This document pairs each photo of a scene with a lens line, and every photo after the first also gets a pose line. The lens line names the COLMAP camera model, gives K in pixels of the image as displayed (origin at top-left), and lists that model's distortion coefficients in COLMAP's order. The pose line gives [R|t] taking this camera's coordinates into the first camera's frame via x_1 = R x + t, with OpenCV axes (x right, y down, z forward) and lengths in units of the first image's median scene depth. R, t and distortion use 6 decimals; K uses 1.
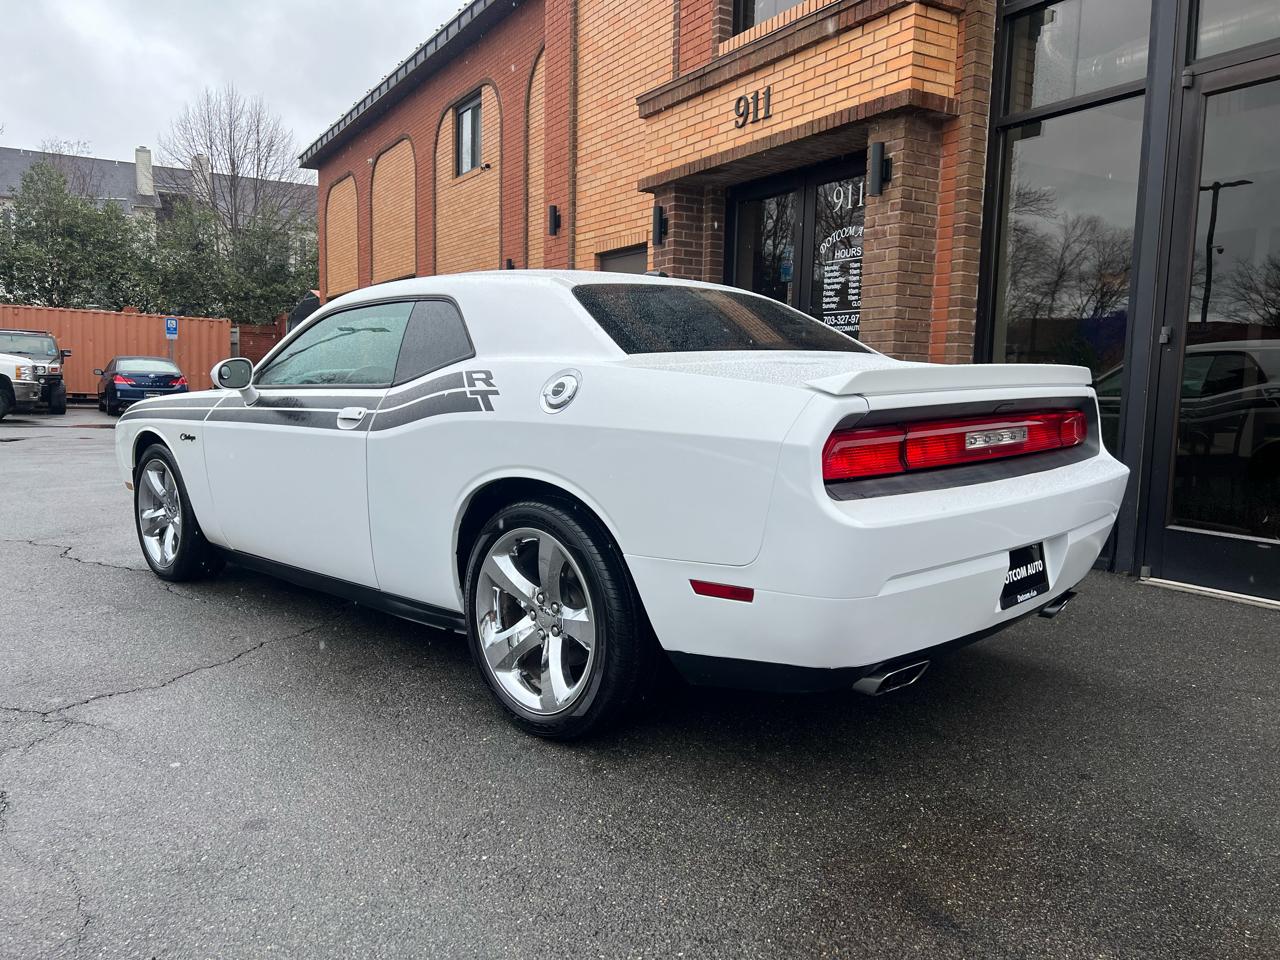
lens RADIAL K [[961.2, 0, 631.5], [0, 961.2, 487.8], [0, 0, 1]] dist [0.051046, -0.056285]
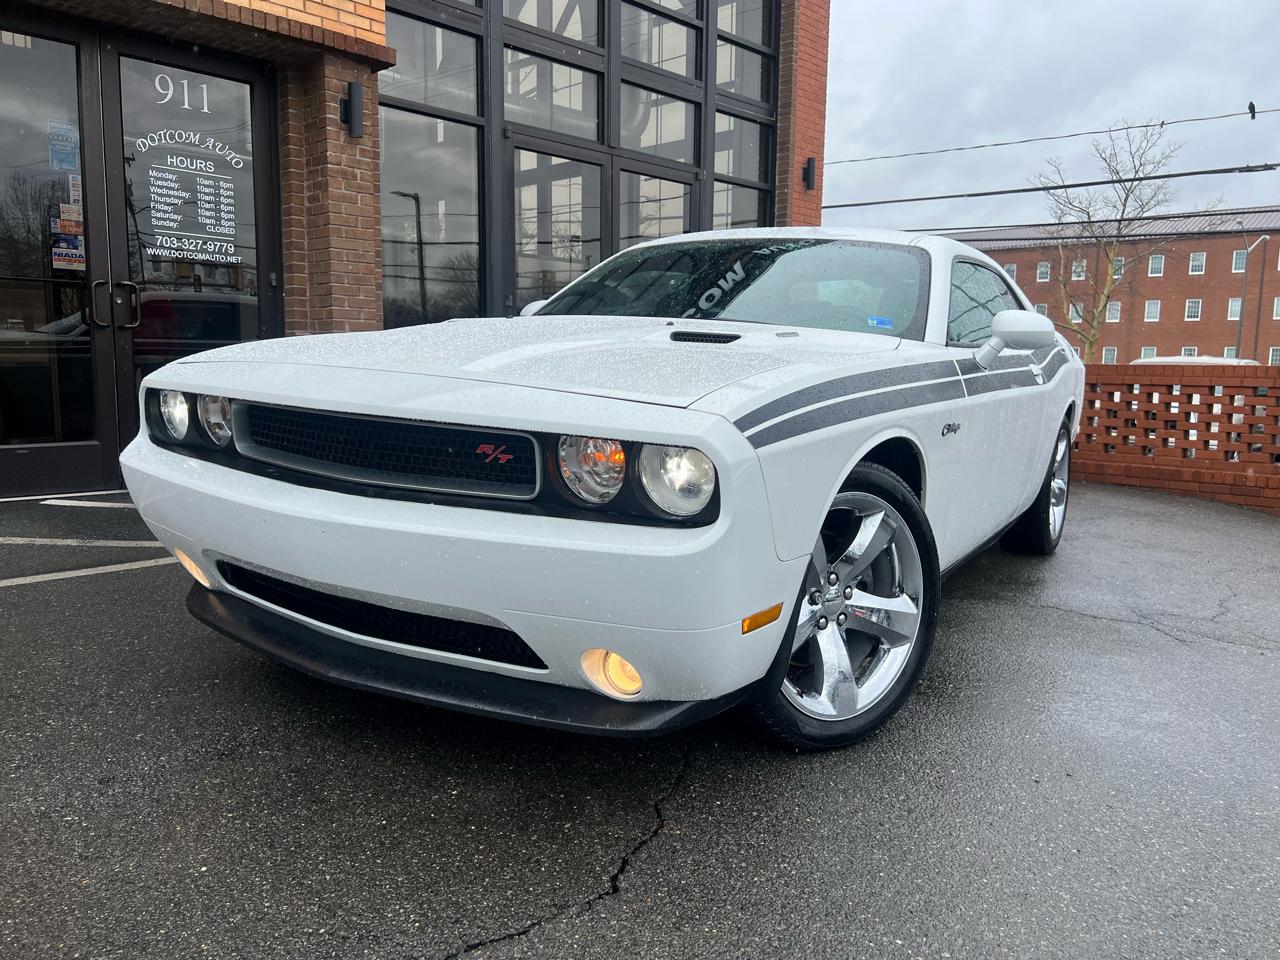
lens RADIAL K [[961.2, 0, 648.1], [0, 961.2, 486.4], [0, 0, 1]] dist [0.051046, -0.056285]
pose [[-0.276709, -0.151027, 0.949012, -0.707625], [0.081083, 0.980381, 0.179661, -0.088782], [-0.957527, 0.126663, -0.259035, 0.865483]]
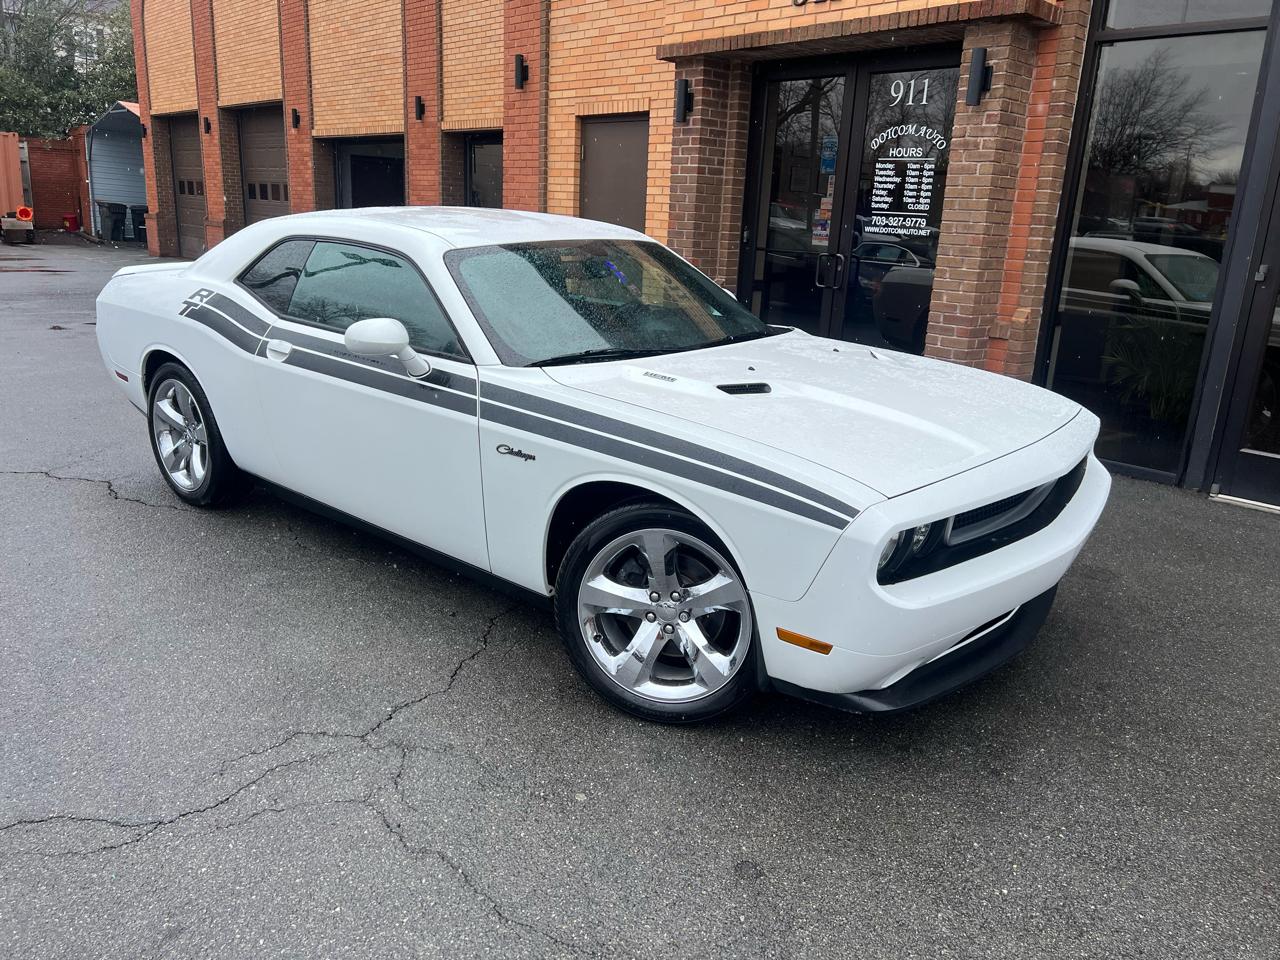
lens RADIAL K [[961.2, 0, 649.4], [0, 961.2, 490.6], [0, 0, 1]] dist [0.051046, -0.056285]
pose [[0.978831, -0.032567, 0.202061, -0.238803], [-0.003685, 0.984295, 0.176492, -0.076361], [-0.204636, -0.173500, 0.963339, 0.043675]]
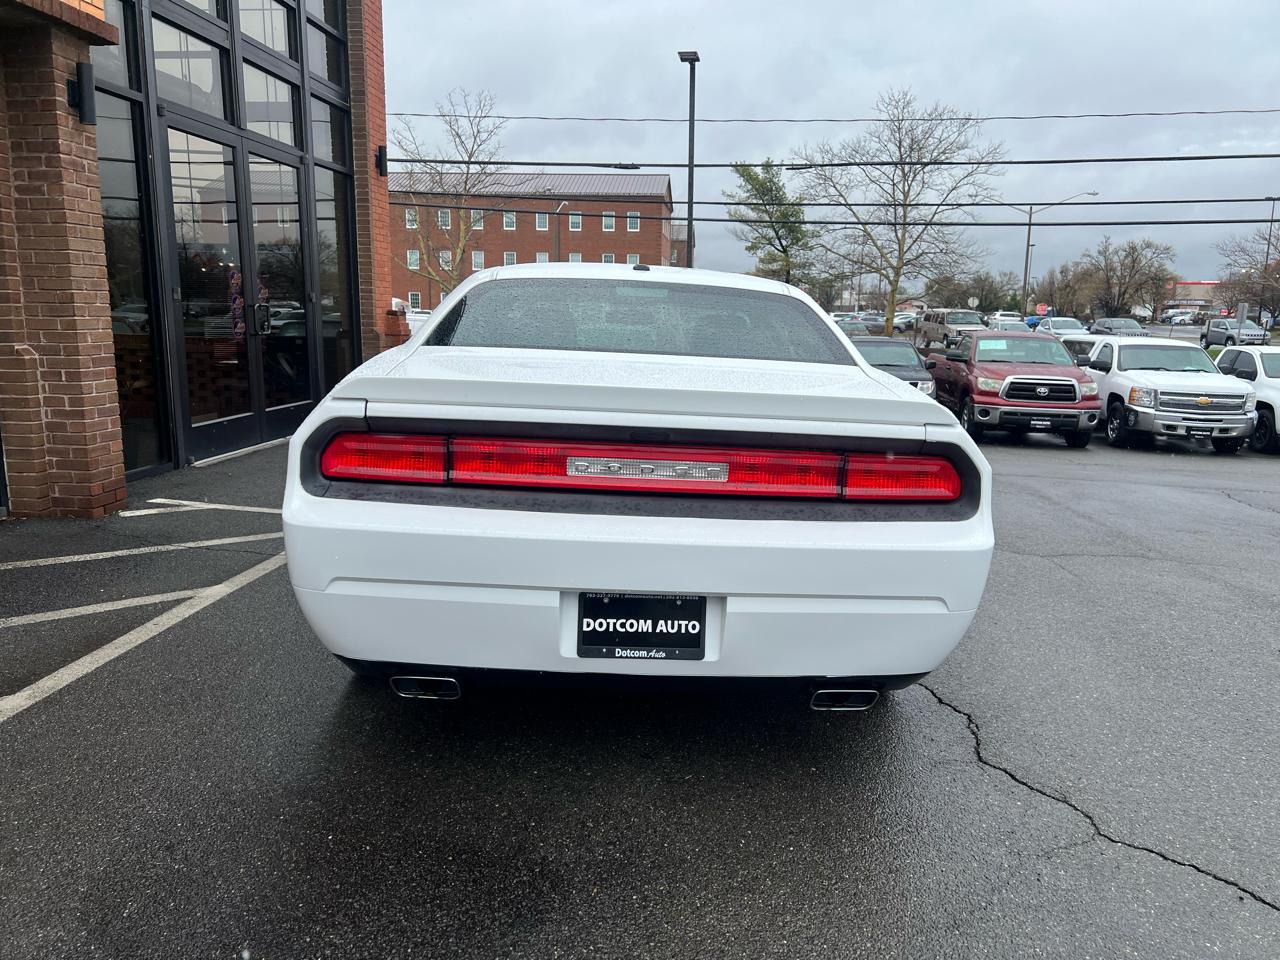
lens RADIAL K [[961.2, 0, 659.4], [0, 961.2, 483.5], [0, 0, 1]] dist [0.051046, -0.056285]
pose [[-0.818943, -0.137364, 0.557193, -0.606575], [0.025076, 0.961437, 0.273878, -0.184886], [-0.573327, 0.238263, -0.783917, 1.256016]]
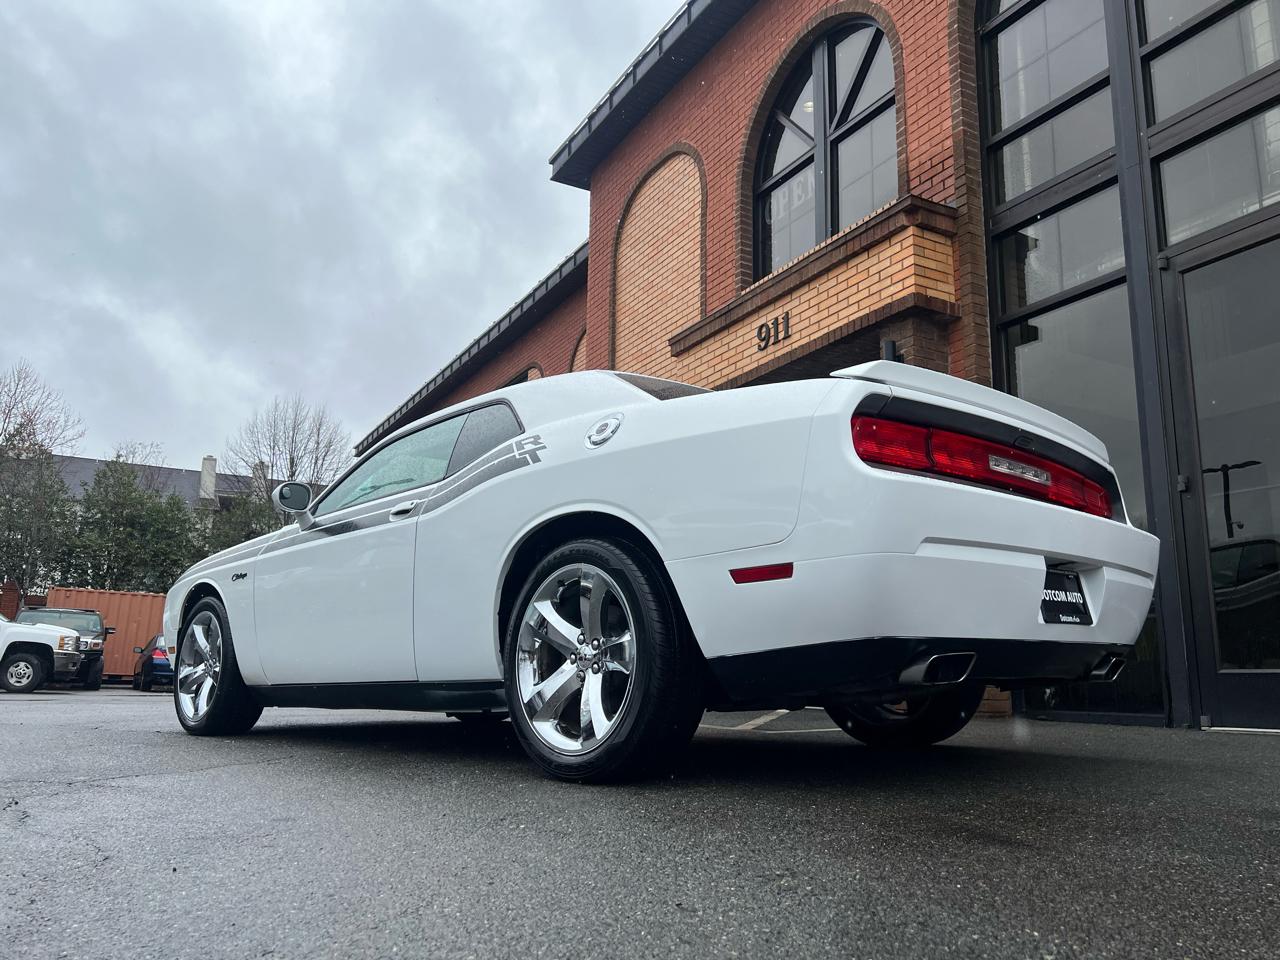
lens RADIAL K [[961.2, 0, 639.5], [0, 961.2, 492.6], [0, 0, 1]] dist [0.051046, -0.056285]
pose [[0.999666, -0.008881, -0.024266, -0.003400], [0.001123, 0.953129, -0.302562, 0.116842], [0.025816, 0.302434, 0.952821, -0.000178]]
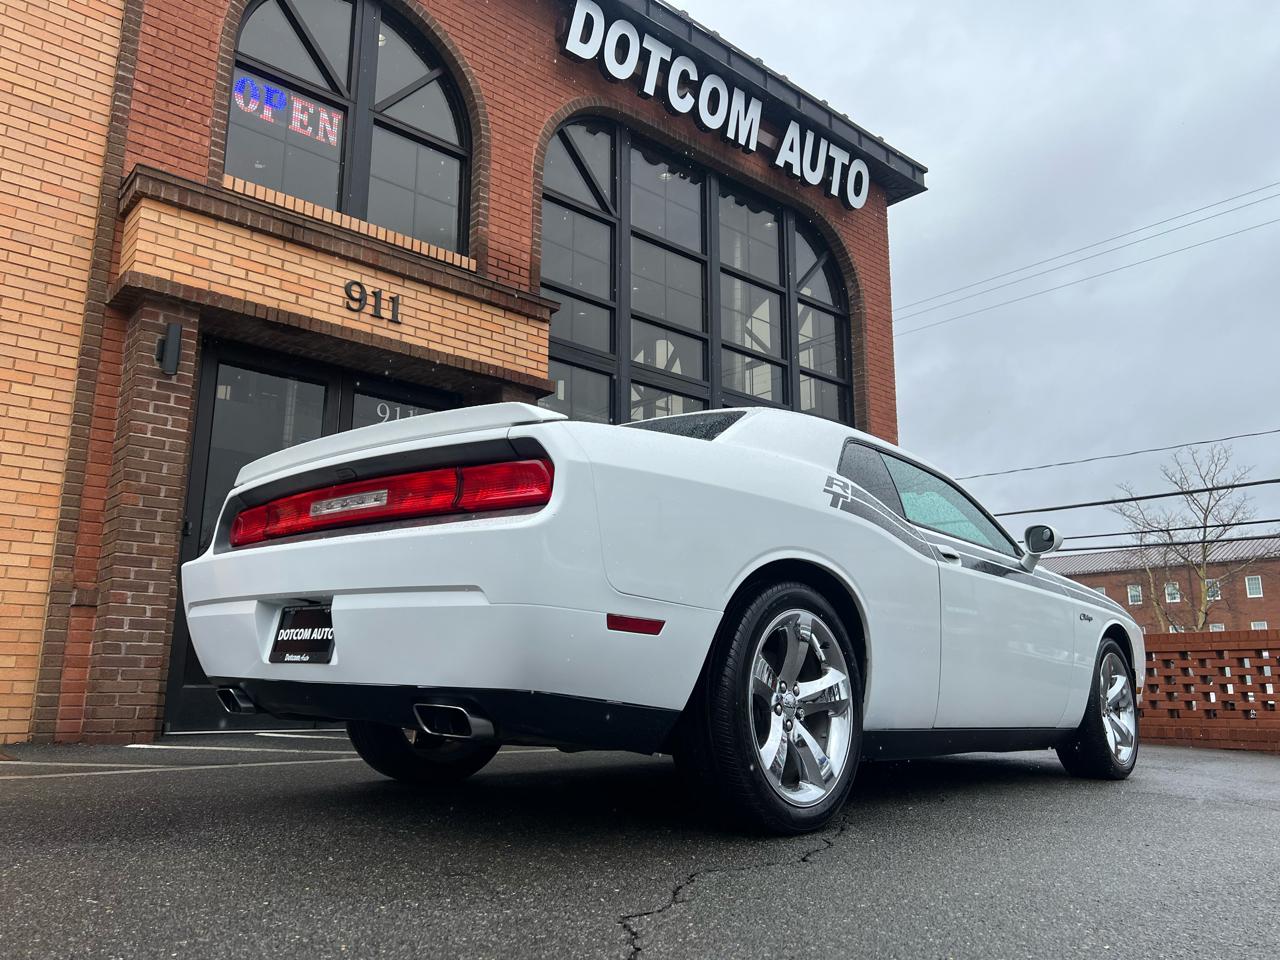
lens RADIAL K [[961.2, 0, 640.1], [0, 961.2, 485.0], [0, 0, 1]] dist [0.051046, -0.056285]
pose [[-0.186385, 0.185781, 0.964752, -0.829300], [0.096288, 0.980686, -0.170247, -0.019076], [-0.977747, 0.061162, -0.200673, 0.940707]]
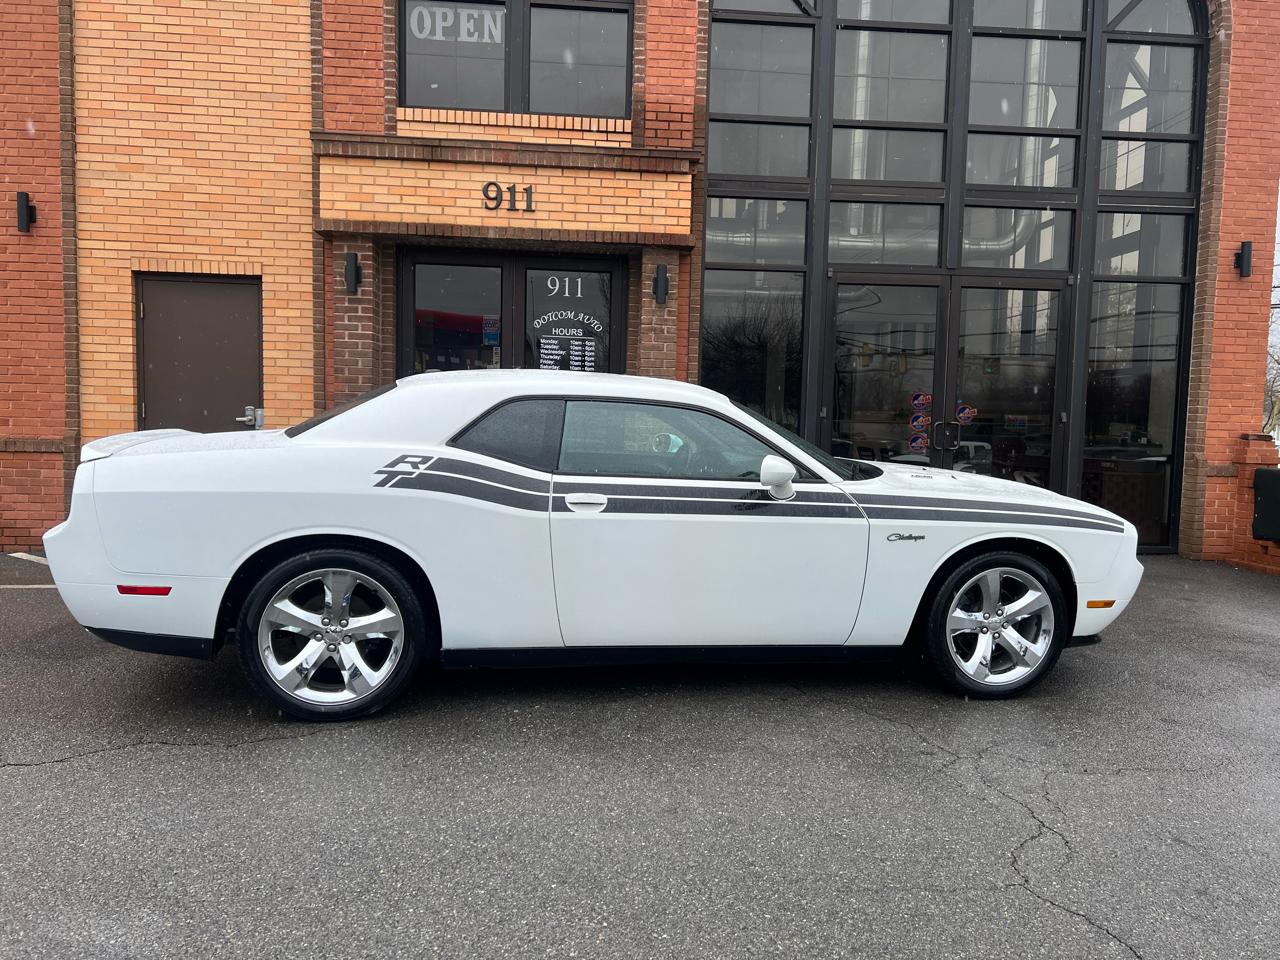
lens RADIAL K [[961.2, 0, 641.4], [0, 961.2, 492.9], [0, 0, 1]] dist [0.051046, -0.056285]
pose [[0.433703, -0.079759, 0.897519, -0.854561], [0.081142, 0.995485, 0.049255, -0.088167], [-0.897395, 0.051465, 0.438216, 0.376738]]
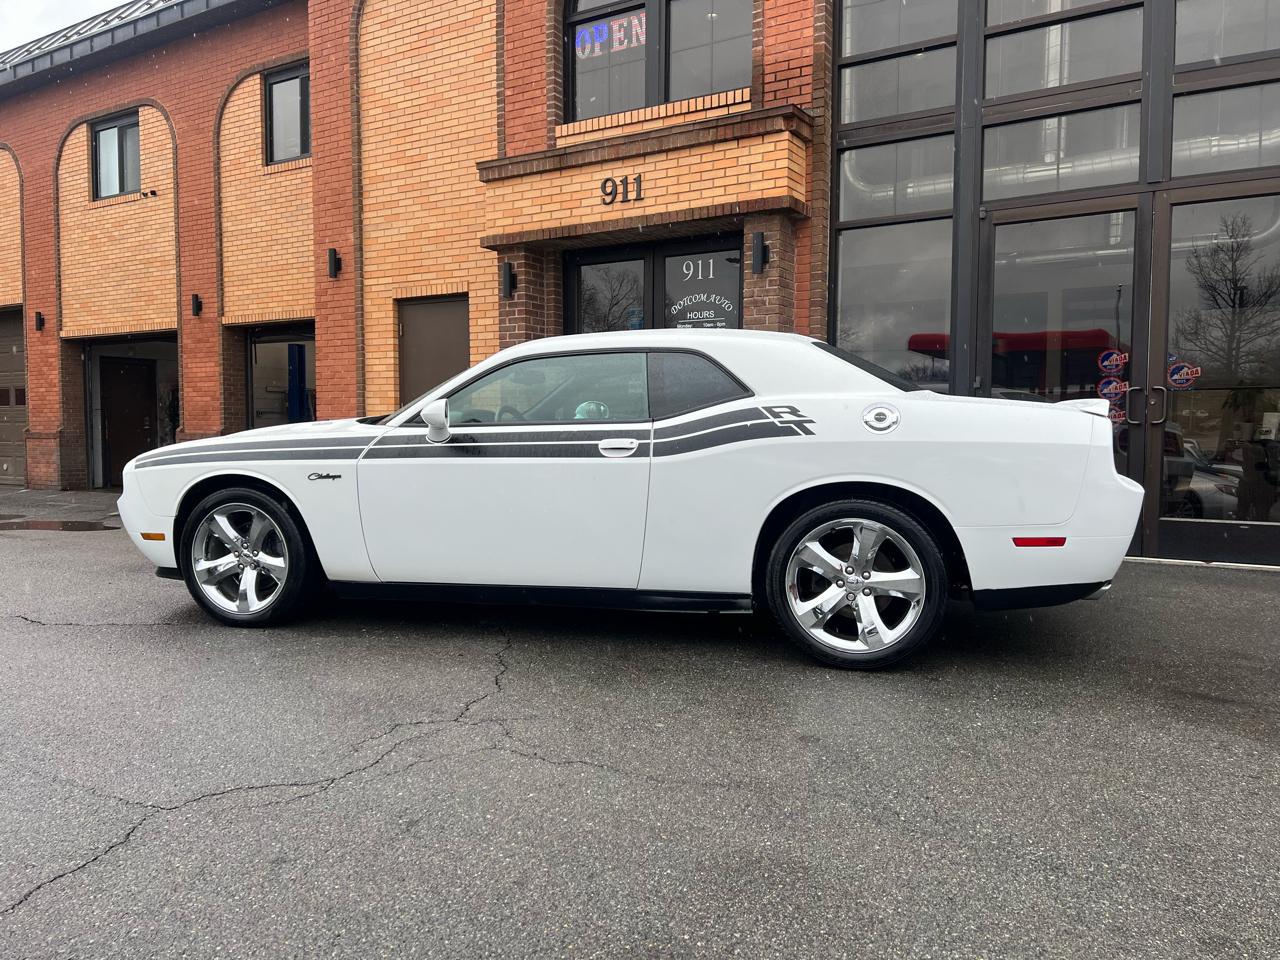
lens RADIAL K [[961.2, 0, 642.8], [0, 961.2, 489.0], [0, 0, 1]] dist [0.051046, -0.056285]
pose [[0.879662, -0.046523, 0.473318, -0.428100], [0.066932, 0.997409, -0.026357, 0.006723], [-0.470865, 0.054866, 0.880497, -0.033977]]
